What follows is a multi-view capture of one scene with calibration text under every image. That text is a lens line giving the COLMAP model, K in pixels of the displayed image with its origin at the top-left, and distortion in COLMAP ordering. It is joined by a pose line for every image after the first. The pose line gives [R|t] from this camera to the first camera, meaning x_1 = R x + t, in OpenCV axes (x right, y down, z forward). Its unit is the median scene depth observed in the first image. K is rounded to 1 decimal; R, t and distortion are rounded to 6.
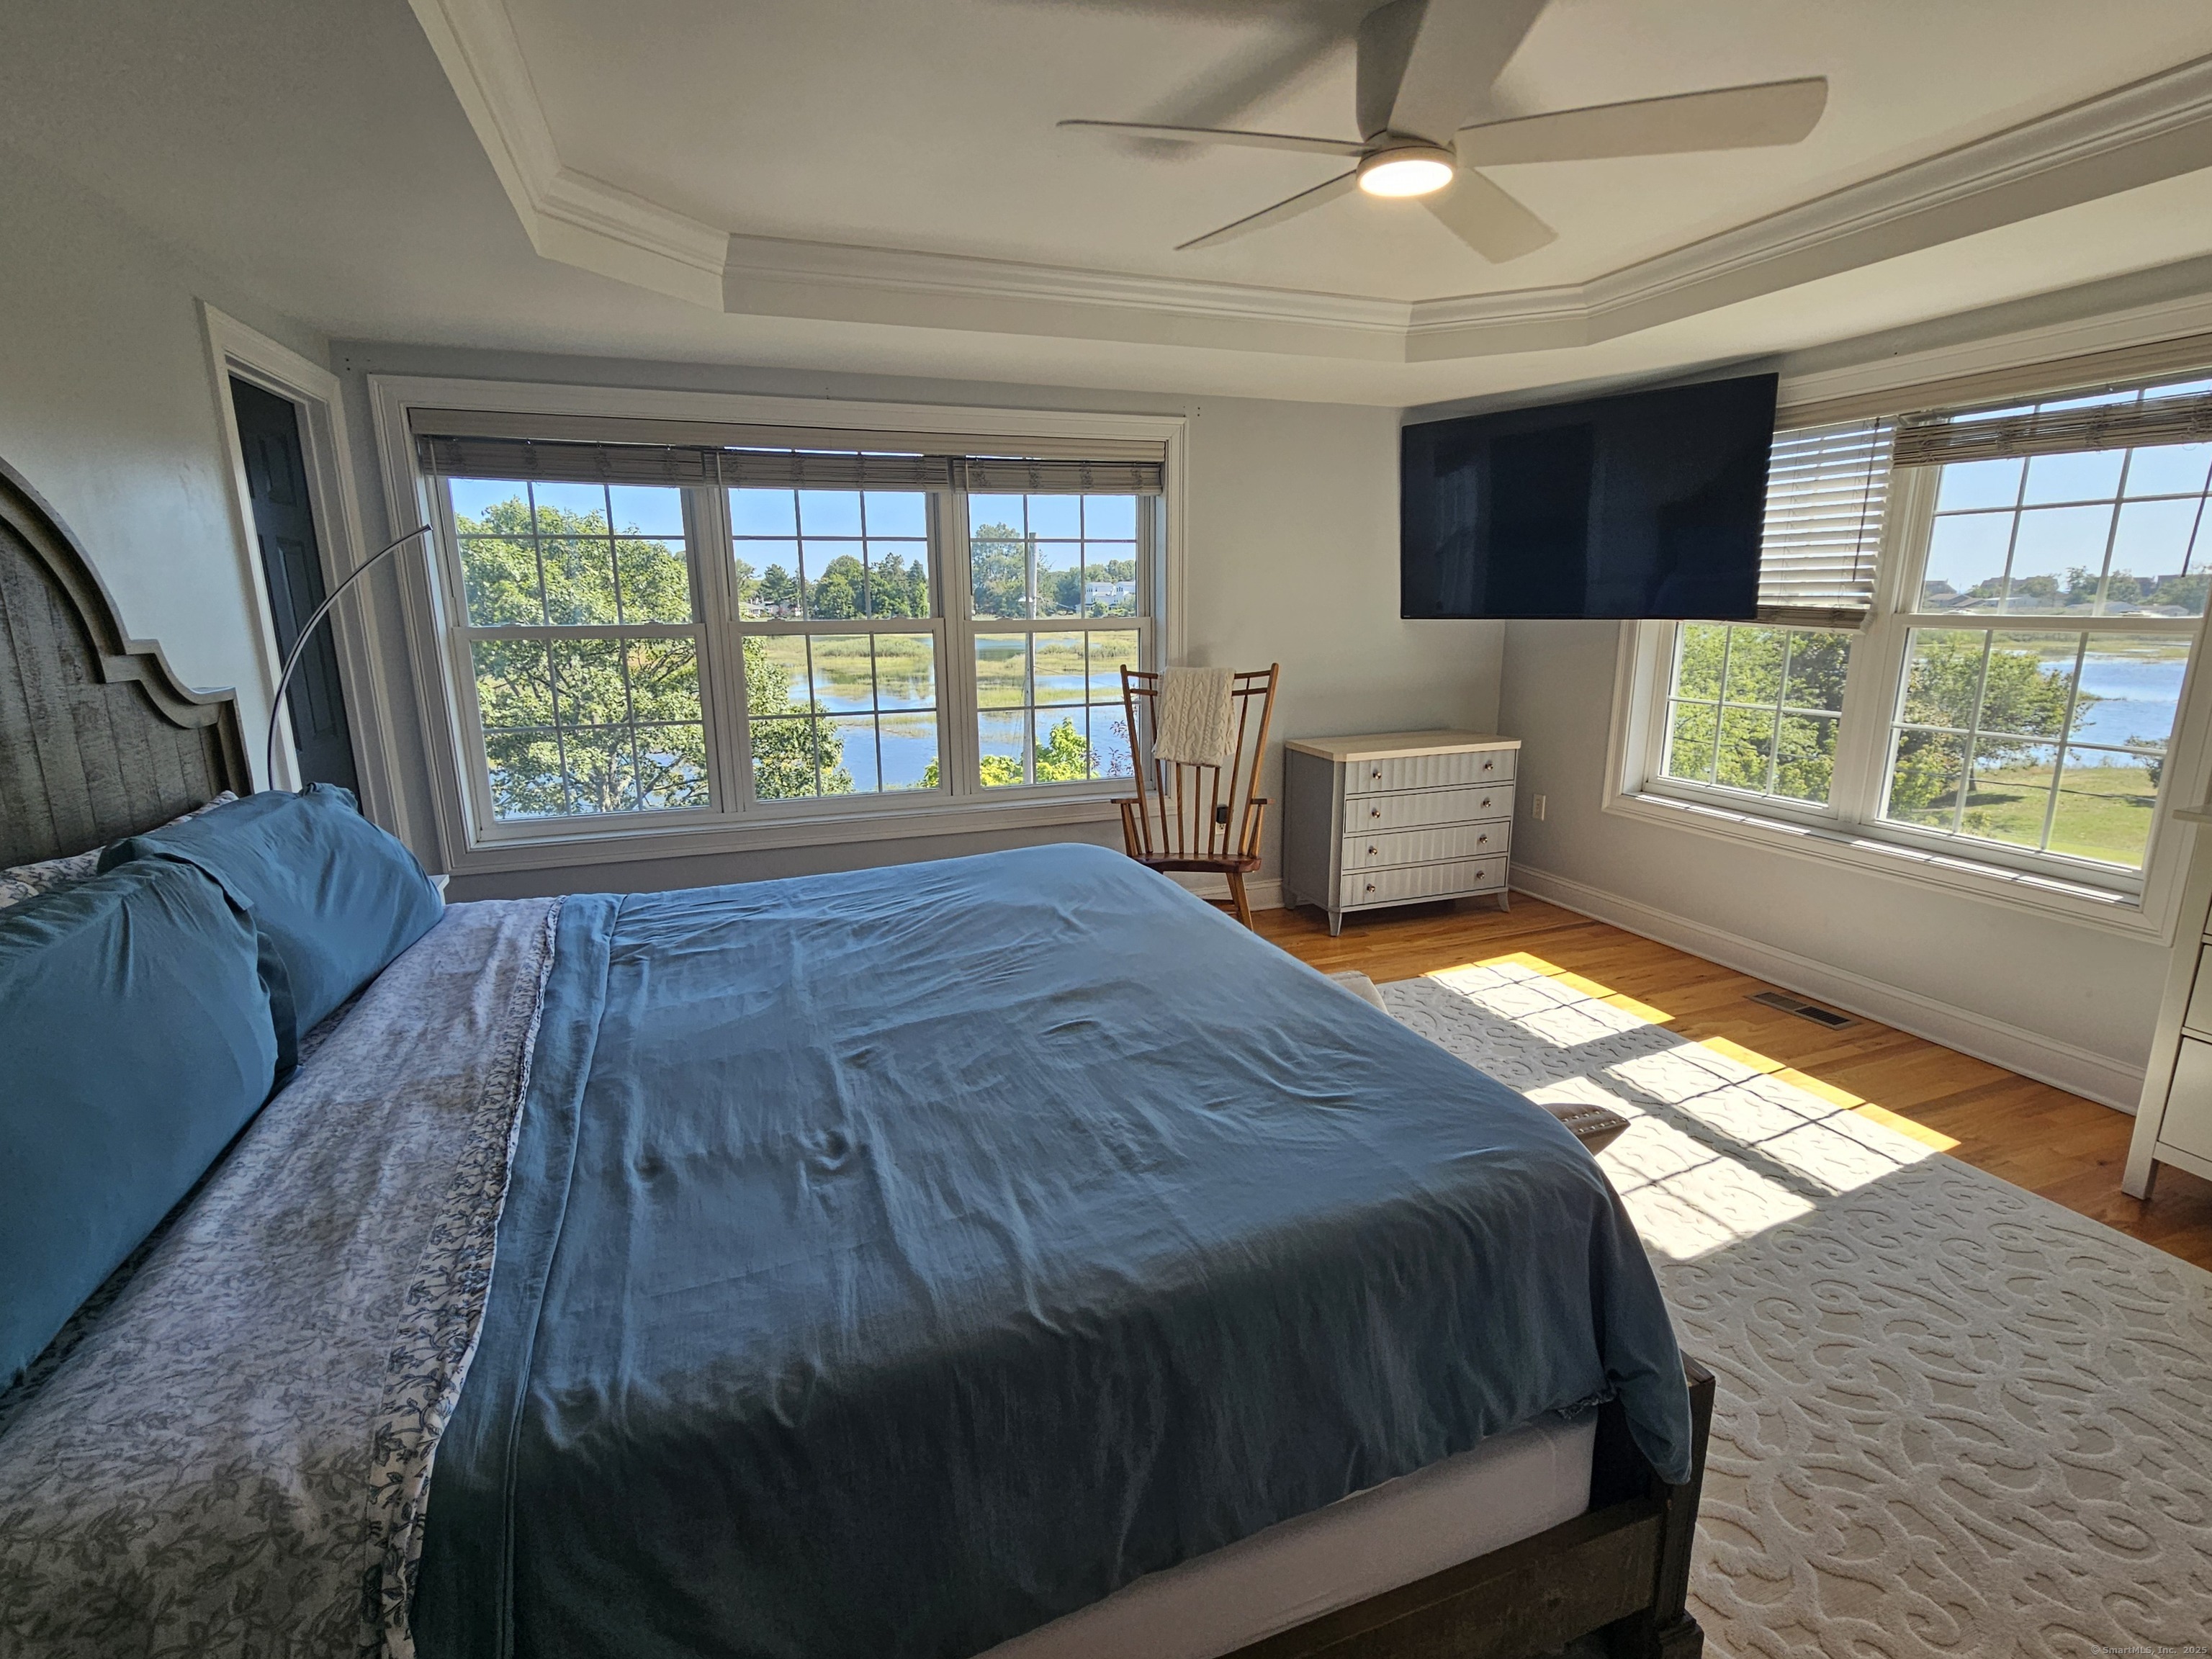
lens RADIAL K [[1047.8, 0, 1102.1], [0, 1047.8, 839.9], [0, 0, 1]] dist [-0.002254, 0.001025]
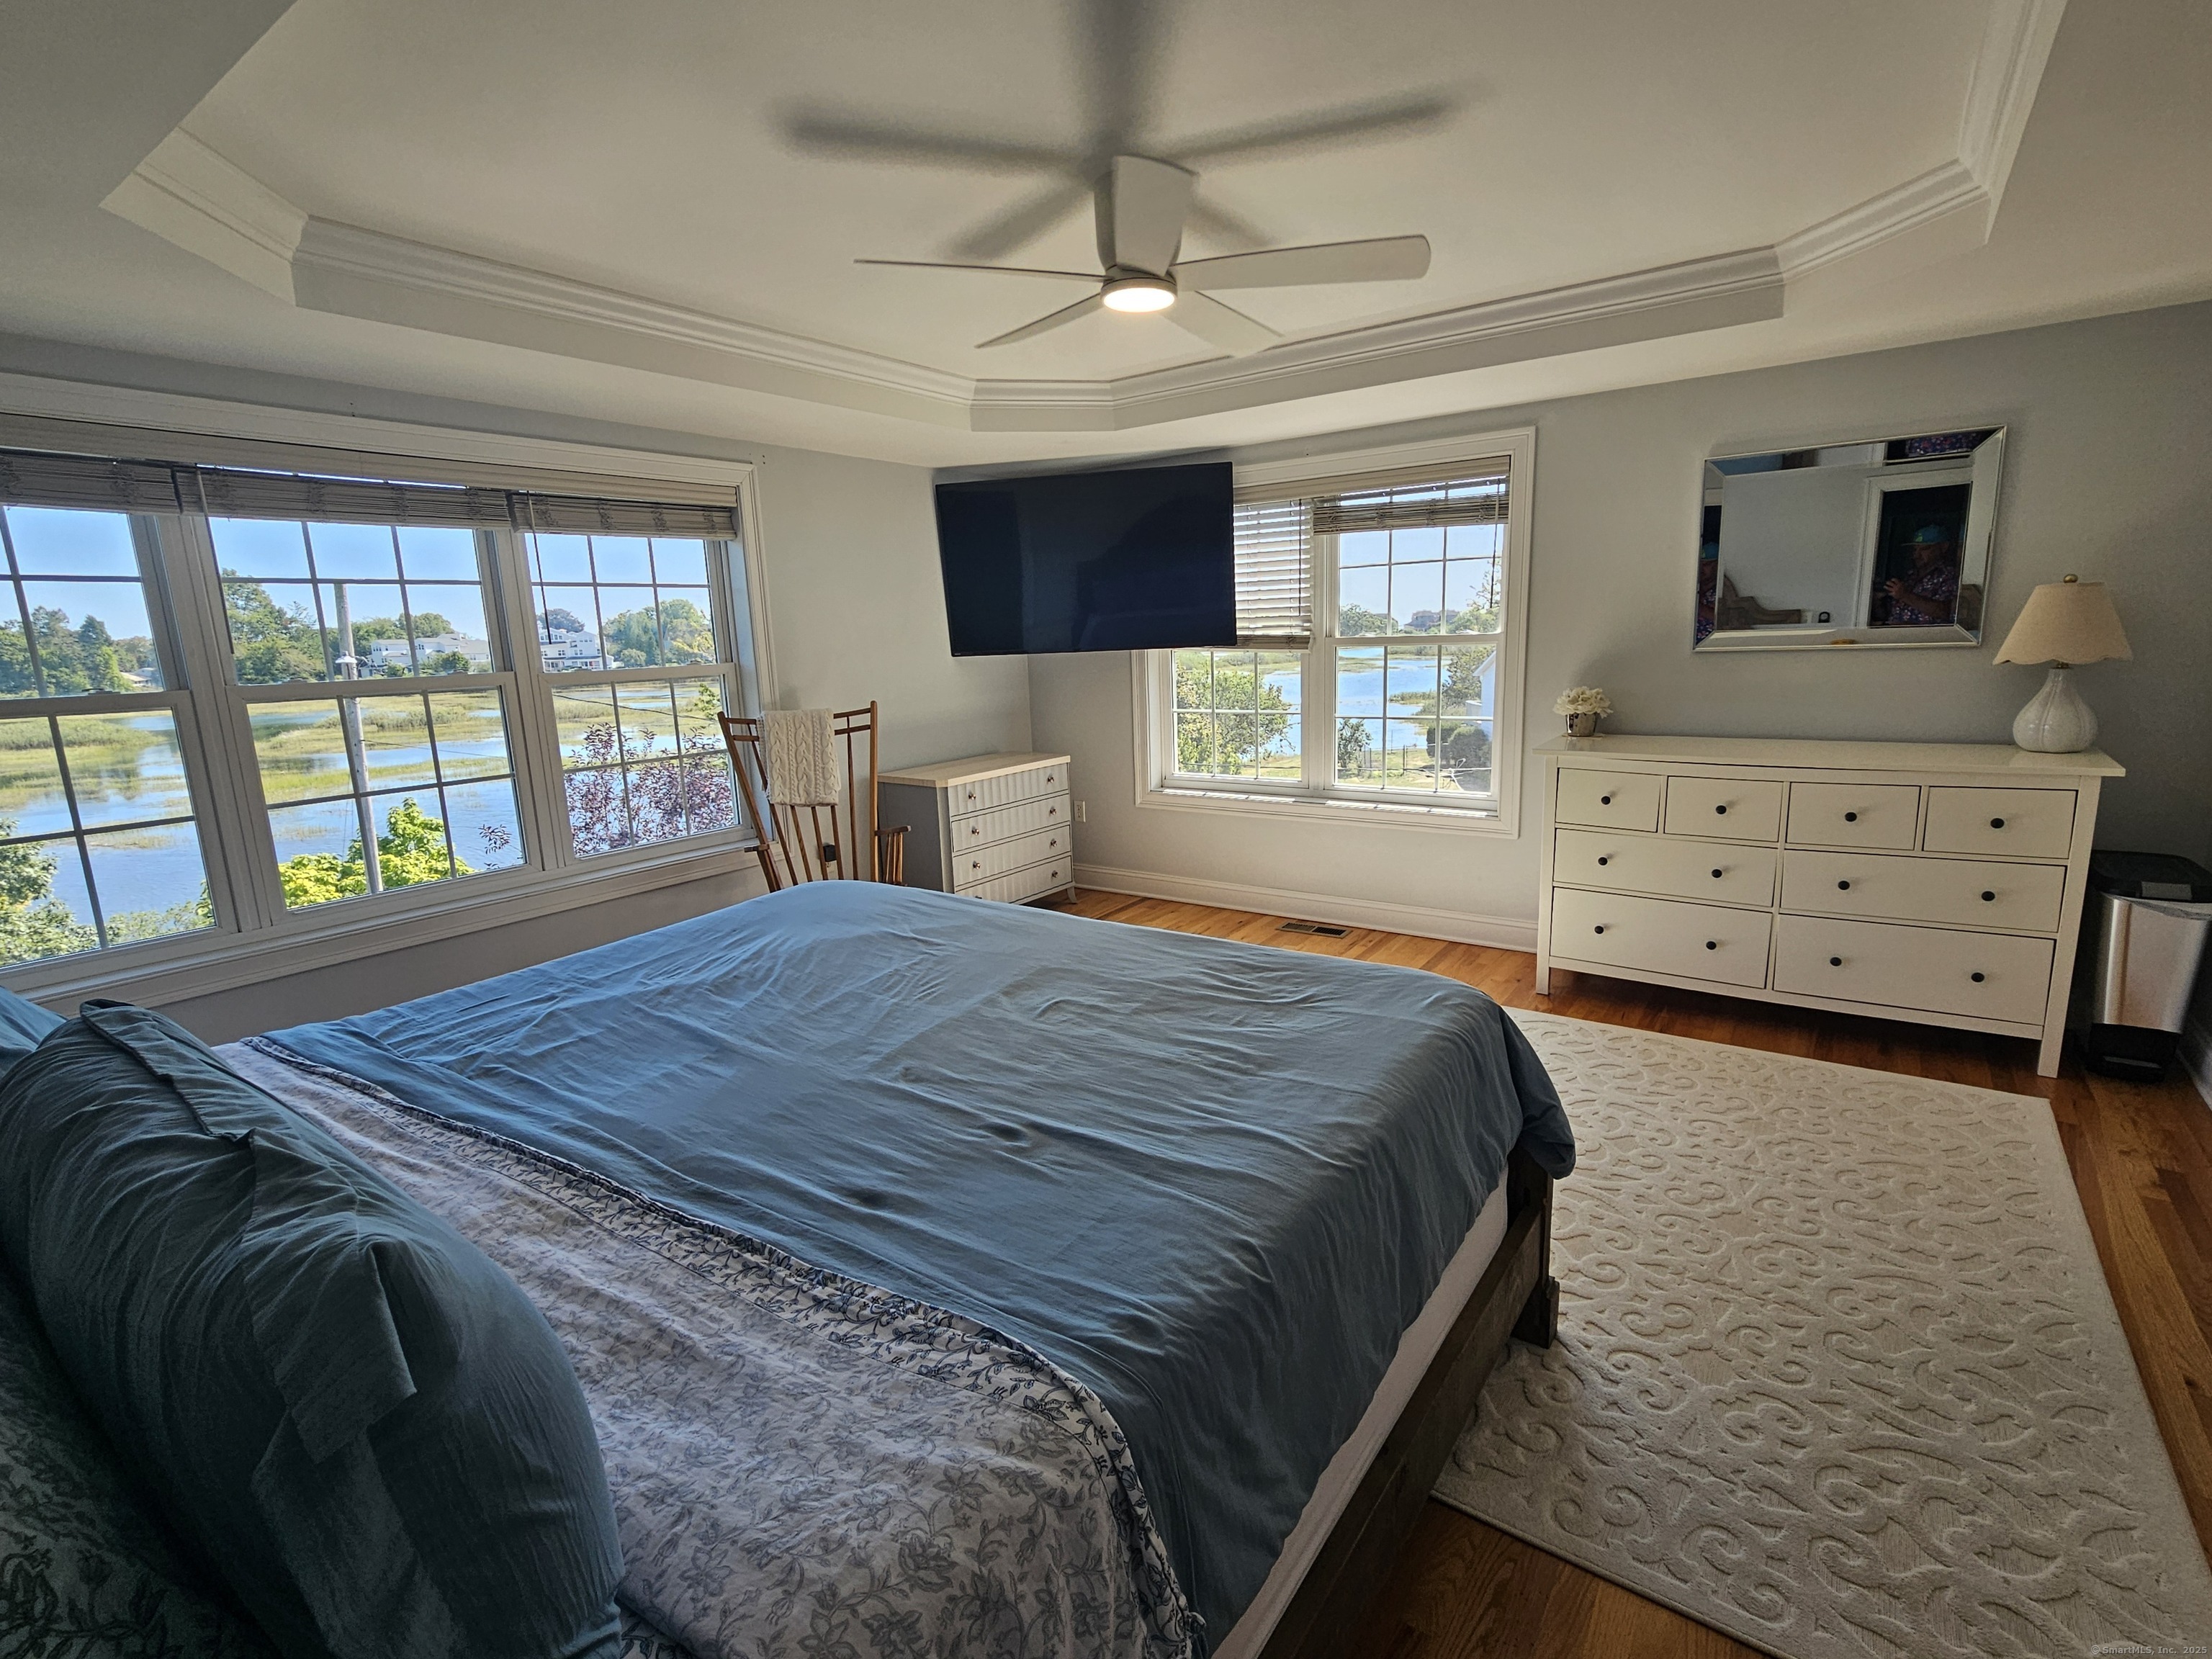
lens RADIAL K [[1047.8, 0, 1102.1], [0, 1047.8, 839.9], [0, 0, 1]] dist [-0.002254, 0.001025]
pose [[0.828114, -0.129550, 0.545384, -0.278078], [0.153797, 0.988102, 0.001186, 0.003750], [-0.539049, 0.082897, 0.838185, 0.007501]]
